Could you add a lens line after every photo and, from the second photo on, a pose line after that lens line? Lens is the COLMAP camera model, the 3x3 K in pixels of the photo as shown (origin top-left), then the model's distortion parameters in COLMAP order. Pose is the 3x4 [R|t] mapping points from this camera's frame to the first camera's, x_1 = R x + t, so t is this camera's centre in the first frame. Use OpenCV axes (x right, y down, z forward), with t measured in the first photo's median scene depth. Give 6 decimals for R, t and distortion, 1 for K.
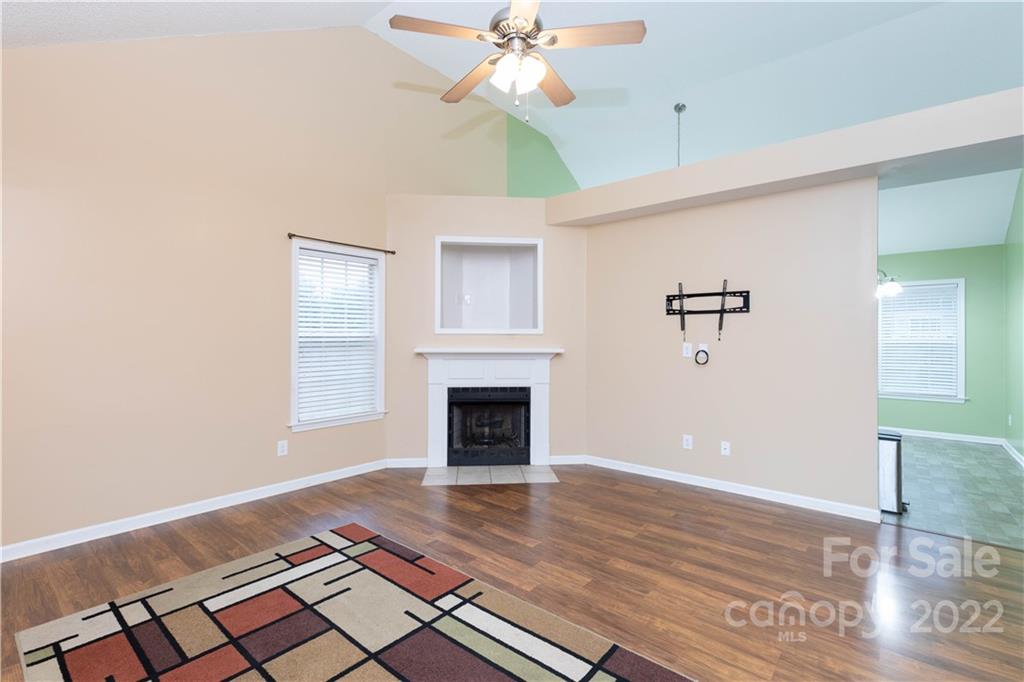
lens RADIAL K [[465.1, 0, 511.6], [0, 465.1, 337.4], [0, 0, 1]] dist [0.004028, -0.000569]
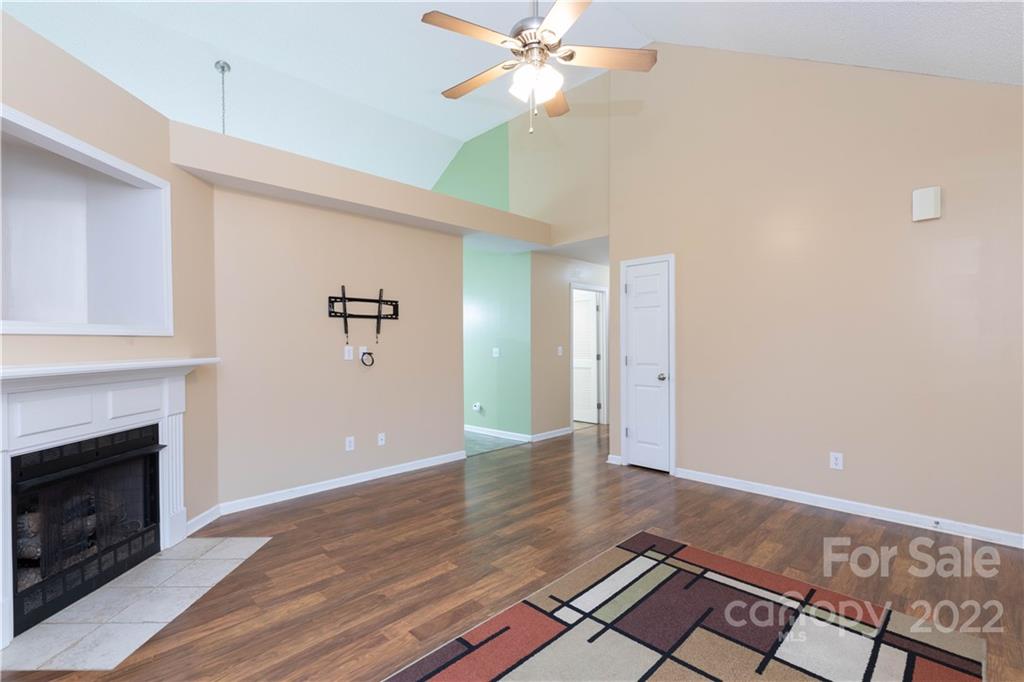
lens RADIAL K [[465.1, 0, 510.8], [0, 465.1, 342.8], [0, 0, 1]] dist [0.004028, -0.000569]
pose [[0.088270, -0.007918, 0.996065, -0.627305], [0.003547, 0.999965, 0.007635, -0.001615], [-0.996090, 0.002859, 0.088295, 0.587327]]
